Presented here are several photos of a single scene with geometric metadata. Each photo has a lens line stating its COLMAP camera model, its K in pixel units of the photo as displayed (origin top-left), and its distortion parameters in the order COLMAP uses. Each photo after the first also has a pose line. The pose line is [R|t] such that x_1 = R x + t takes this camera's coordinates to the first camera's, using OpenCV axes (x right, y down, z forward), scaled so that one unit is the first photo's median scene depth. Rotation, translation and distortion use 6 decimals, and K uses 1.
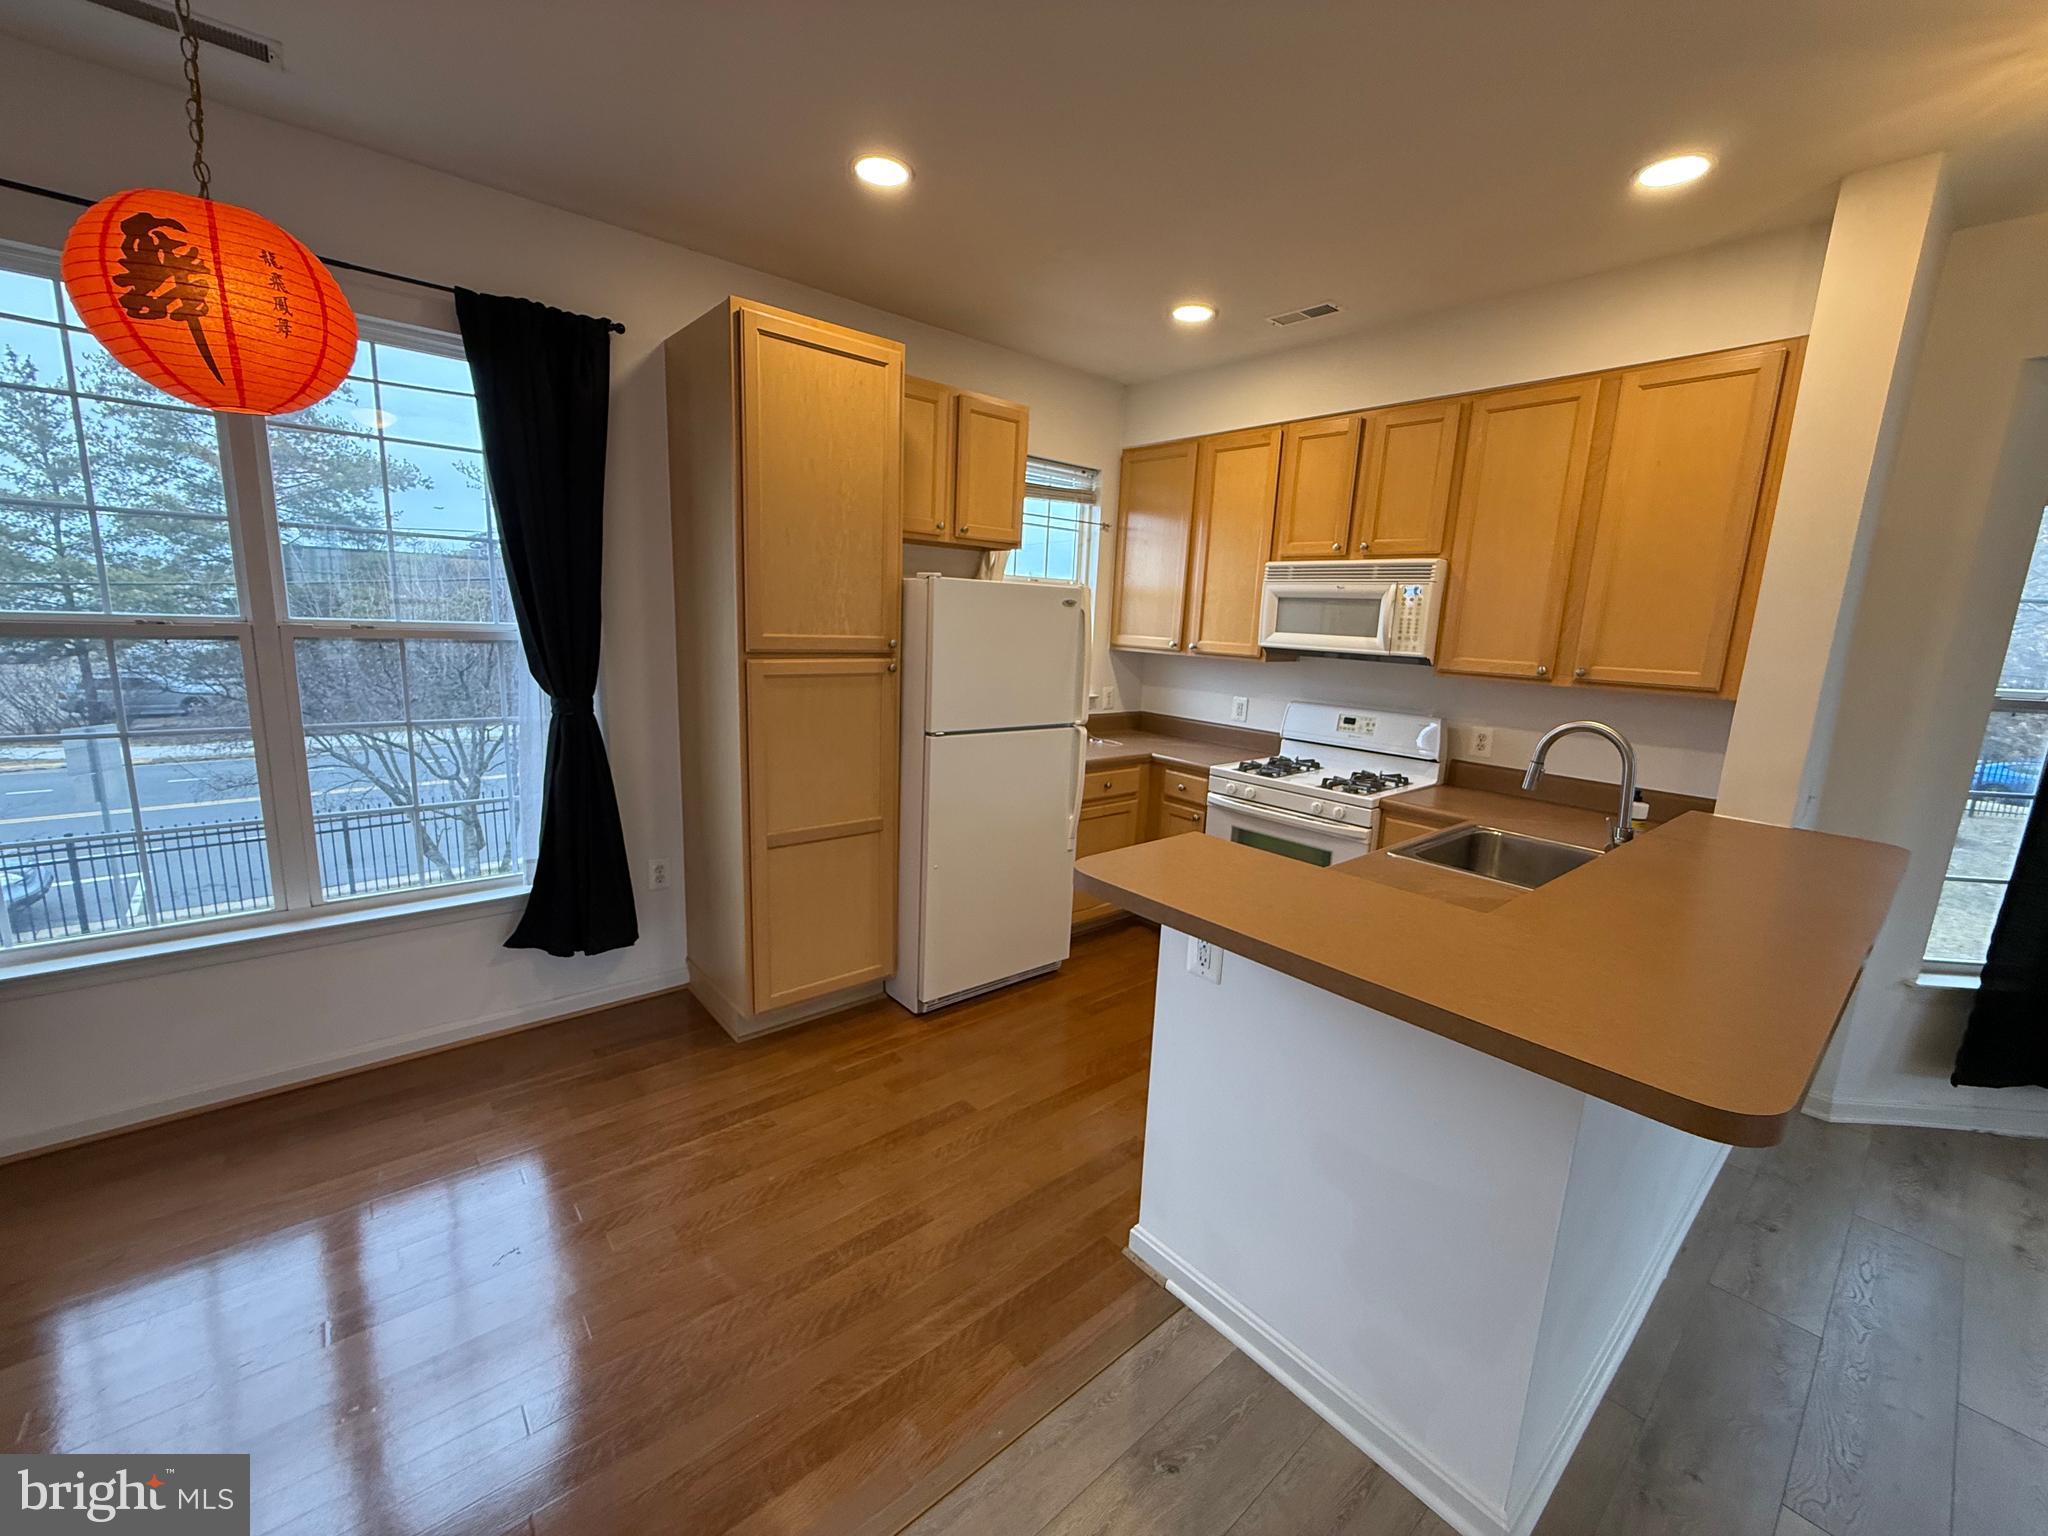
lens RADIAL K [[811.4, 0, 1021.0], [0, 811.4, 761.6], [0, 0, 1]] dist [0.000595, -0.000273]
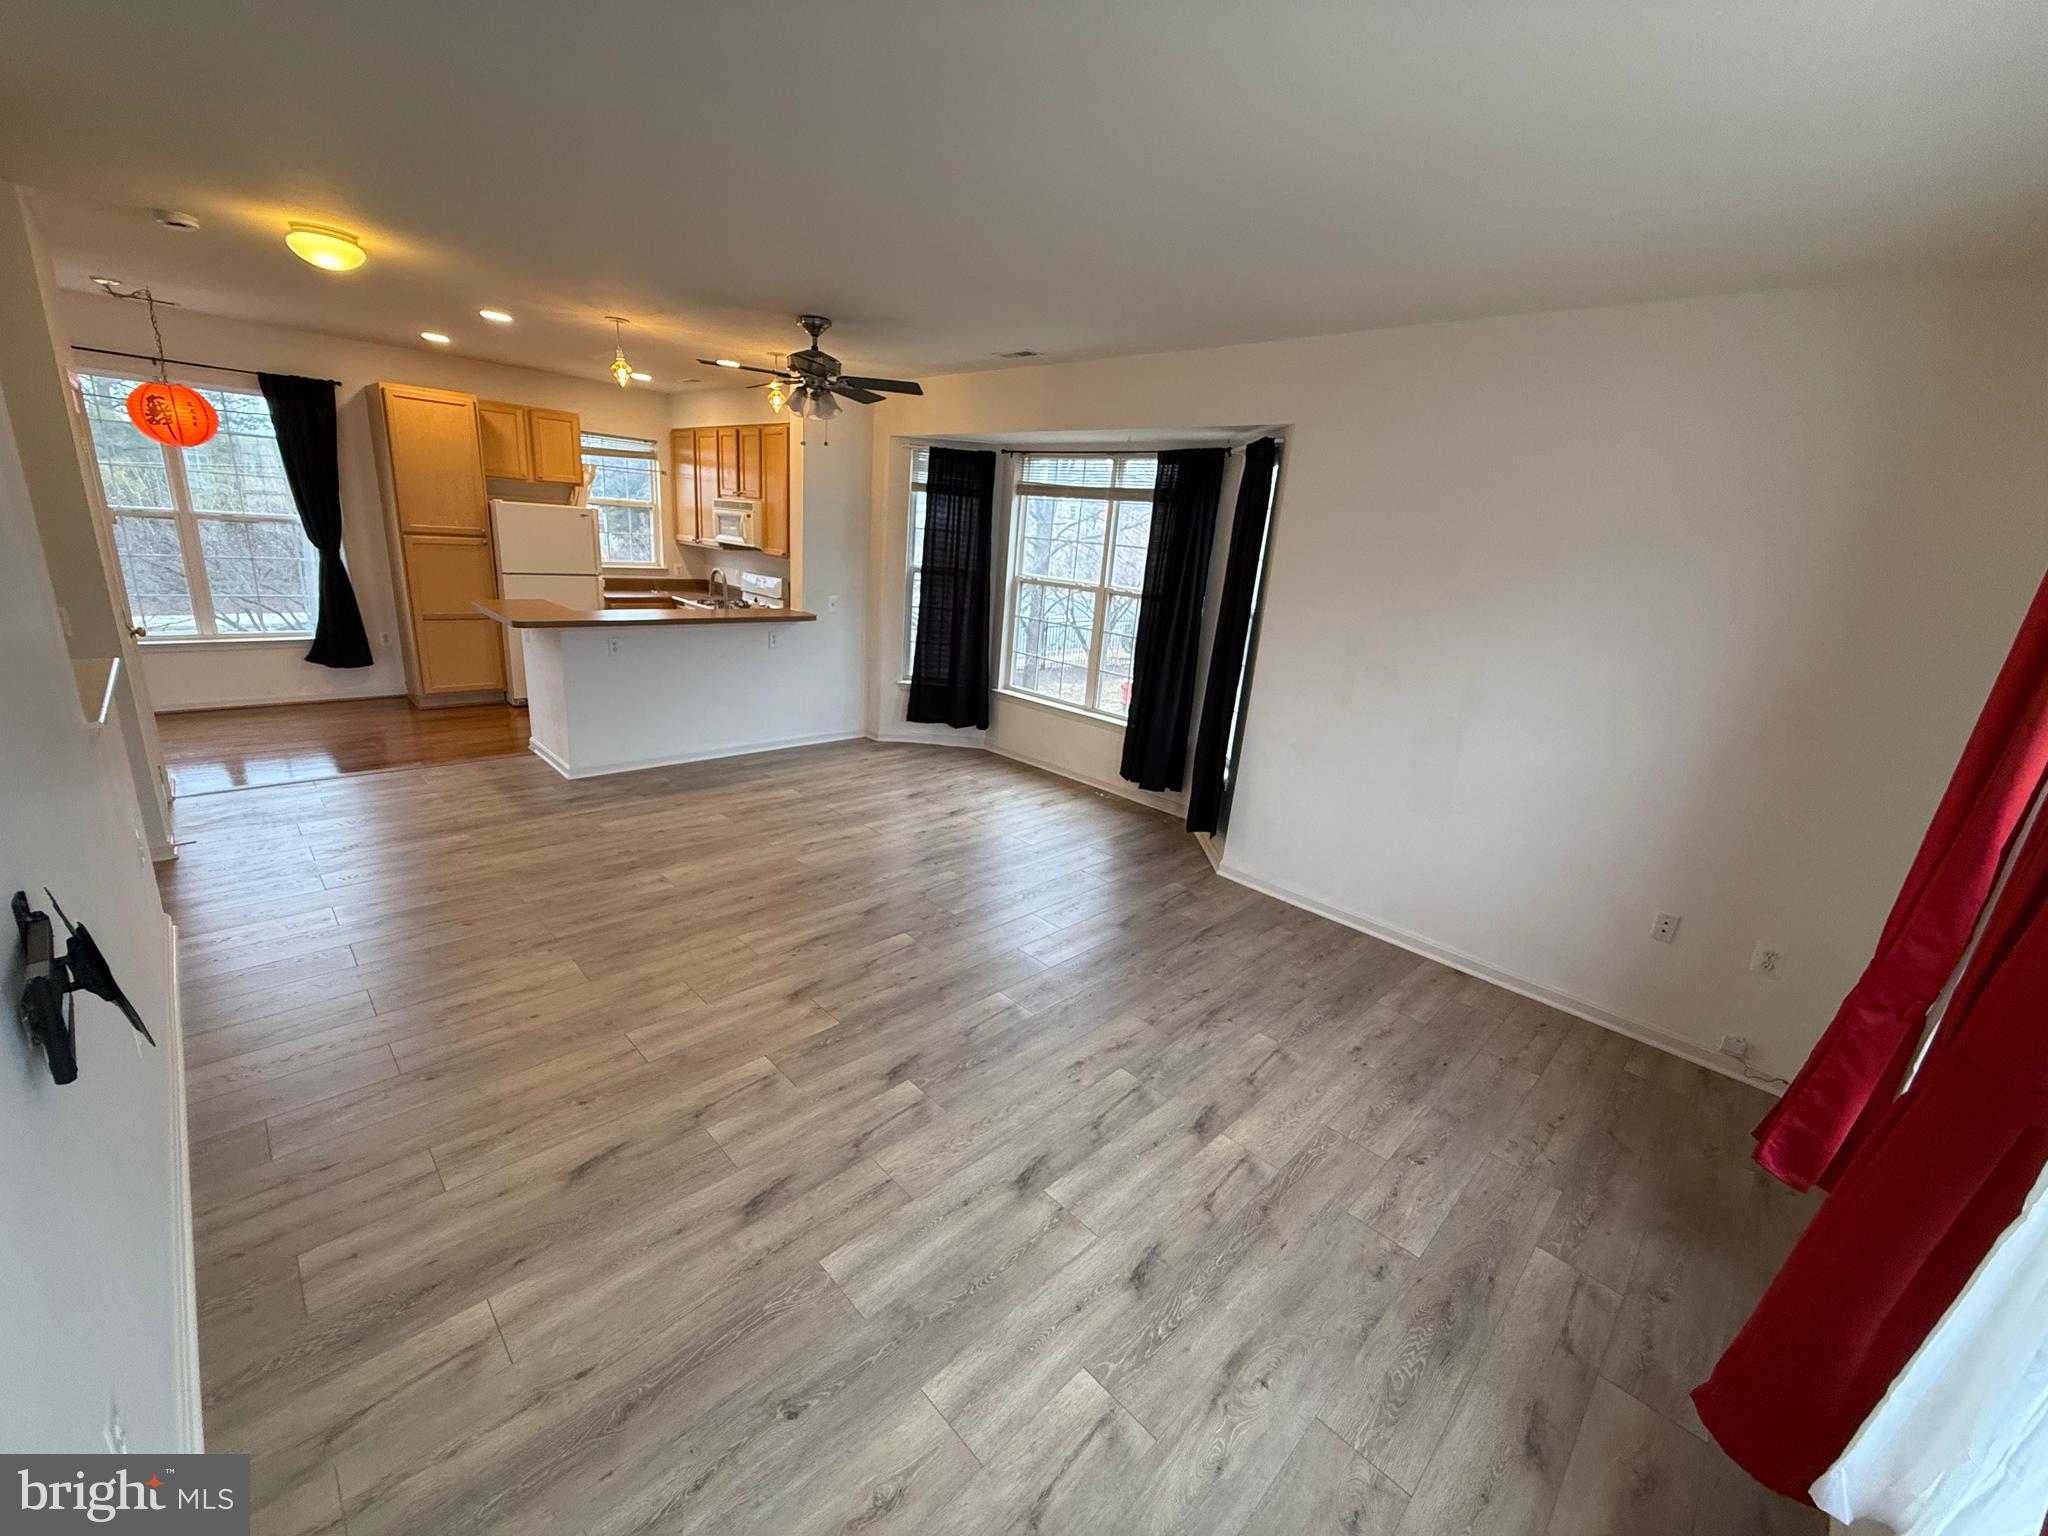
lens RADIAL K [[811.4, 0, 1019.3], [0, 811.4, 760.3], [0, 0, 1]] dist [0.000595, -0.000273]
pose [[0.996422, 0.012204, 0.083636, 0.988251], [-0.020831, 0.994456, 0.103071, 0.192294], [-0.081914, -0.104444, 0.991152, -1.223015]]
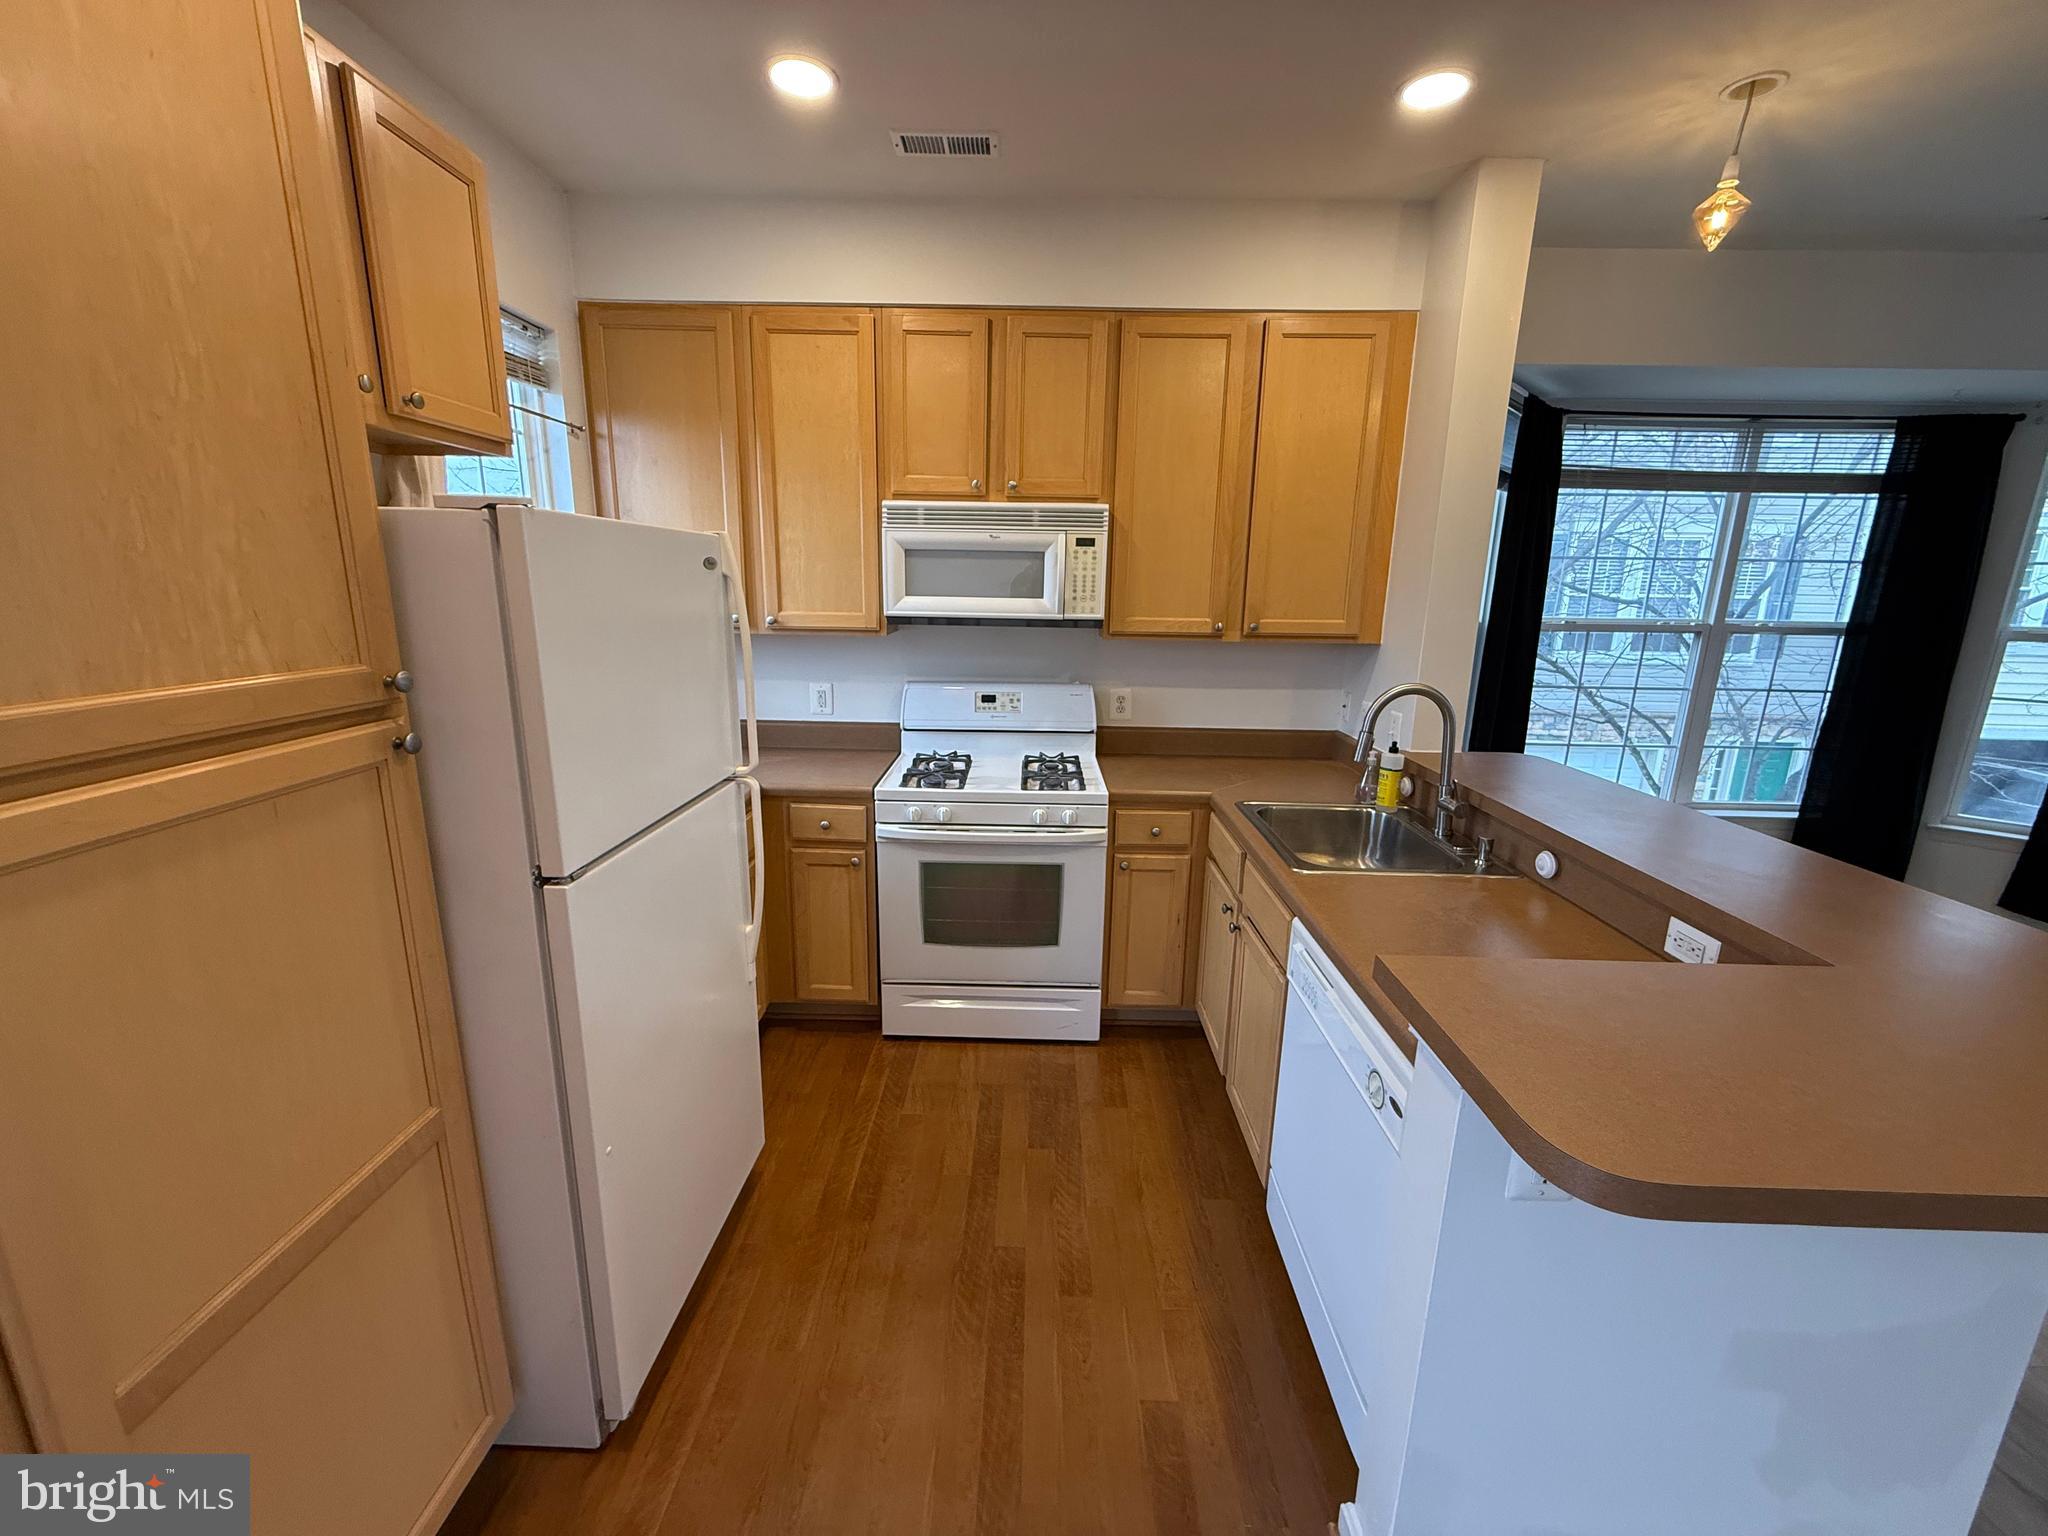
lens RADIAL K [[811.4, 0, 1016.7], [0, 811.4, 764.0], [0, 0, 1]] dist [0.000595, -0.000273]
pose [[0.661966, -0.194828, 0.723770, -0.216558], [0.145999, 0.980647, 0.130443, -0.099541], [-0.735177, 0.019321, 0.677600, 0.462907]]
